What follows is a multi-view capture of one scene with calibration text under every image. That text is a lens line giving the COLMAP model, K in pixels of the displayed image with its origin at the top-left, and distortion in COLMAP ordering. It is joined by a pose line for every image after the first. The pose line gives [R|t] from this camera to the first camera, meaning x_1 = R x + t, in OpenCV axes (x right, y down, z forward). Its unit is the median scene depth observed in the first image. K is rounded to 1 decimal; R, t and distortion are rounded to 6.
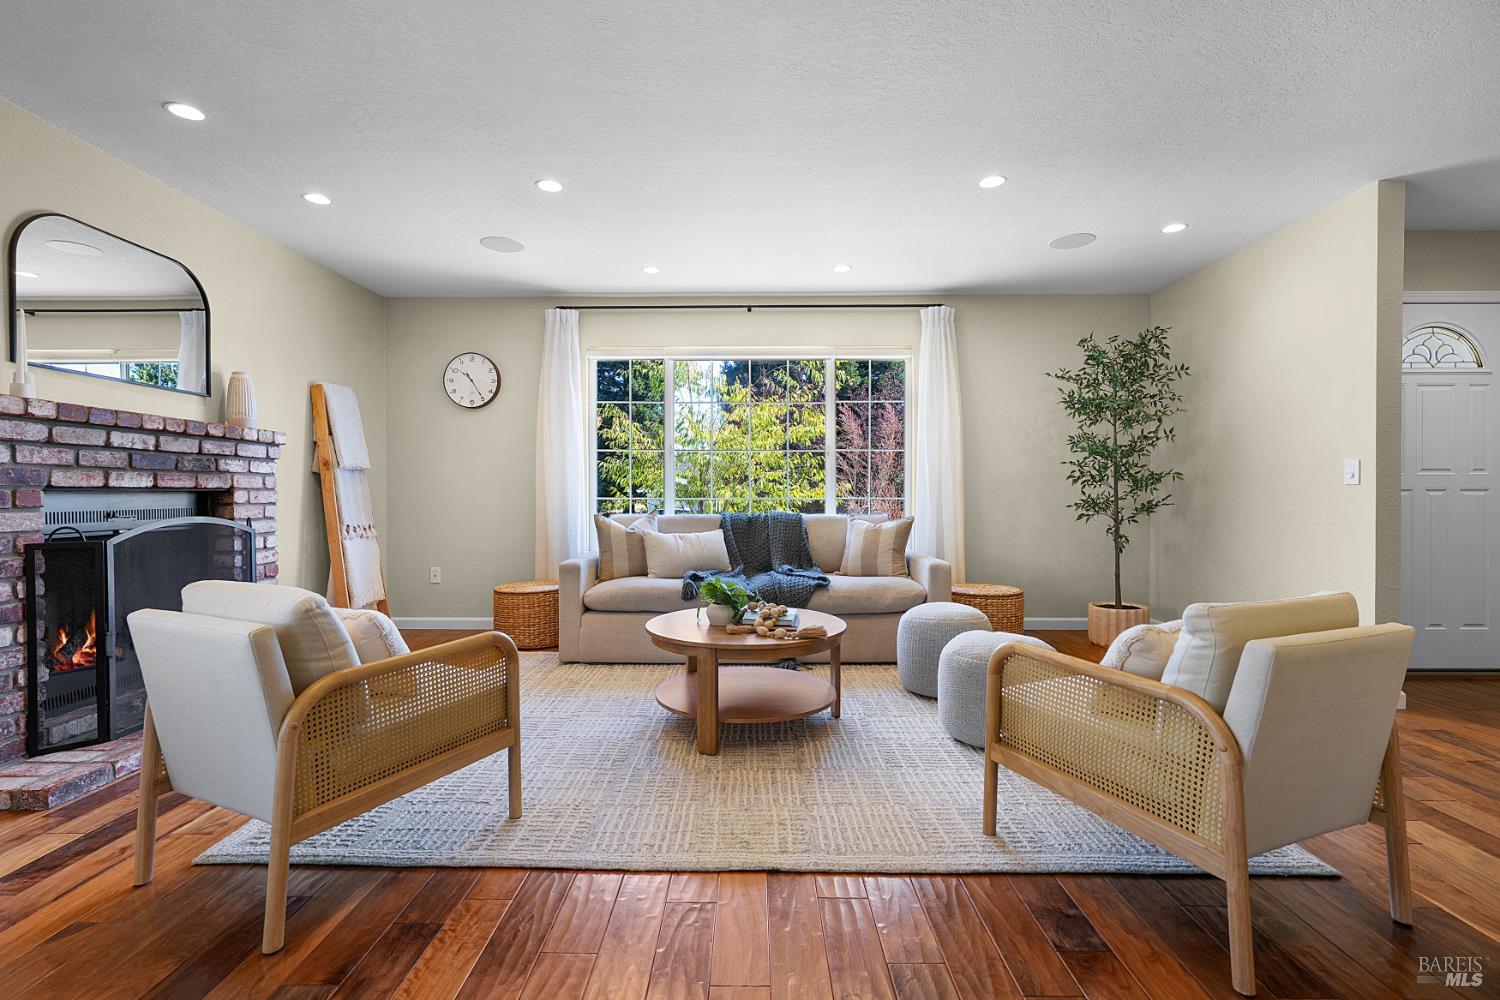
lens RADIAL K [[687.7, 0, 748.4], [0, 687.7, 498.8], [0, 0, 1]] dist [-0.000363, -0.000011]
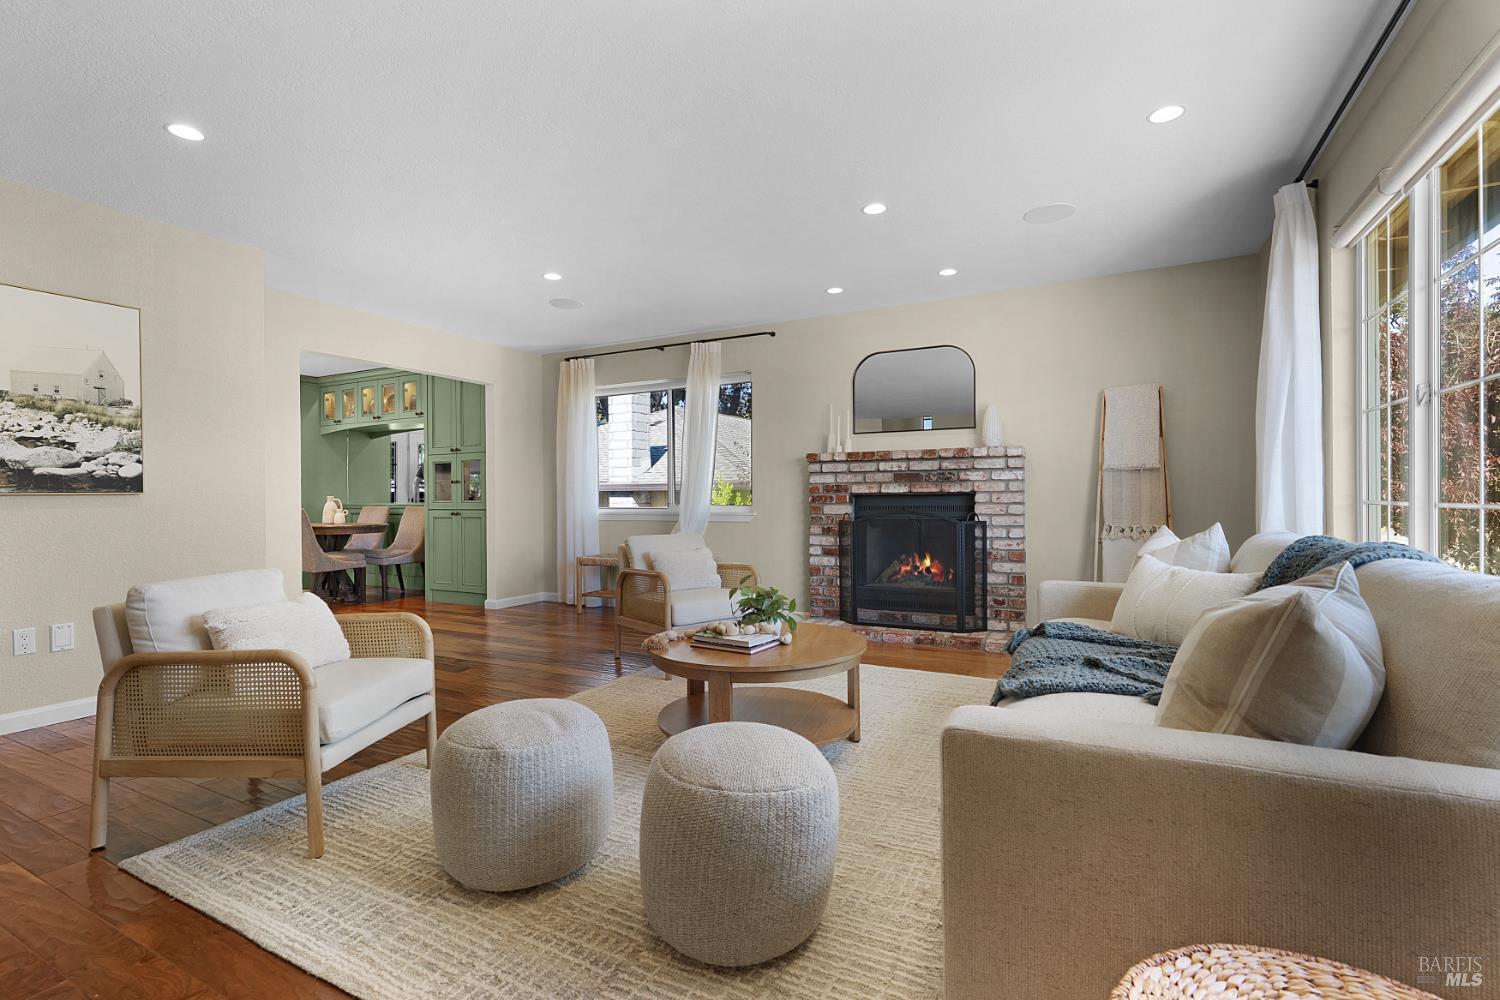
lens RADIAL K [[687.7, 0, 748.5], [0, 687.7, 496.4], [0, 0, 1]] dist [-0.000363, -0.000011]
pose [[-0.455089, 0.004948, -0.890432, 0.716988], [0.001445, 0.999987, 0.004818, -0.013719], [0.890445, 0.000906, -0.455090, 1.255519]]
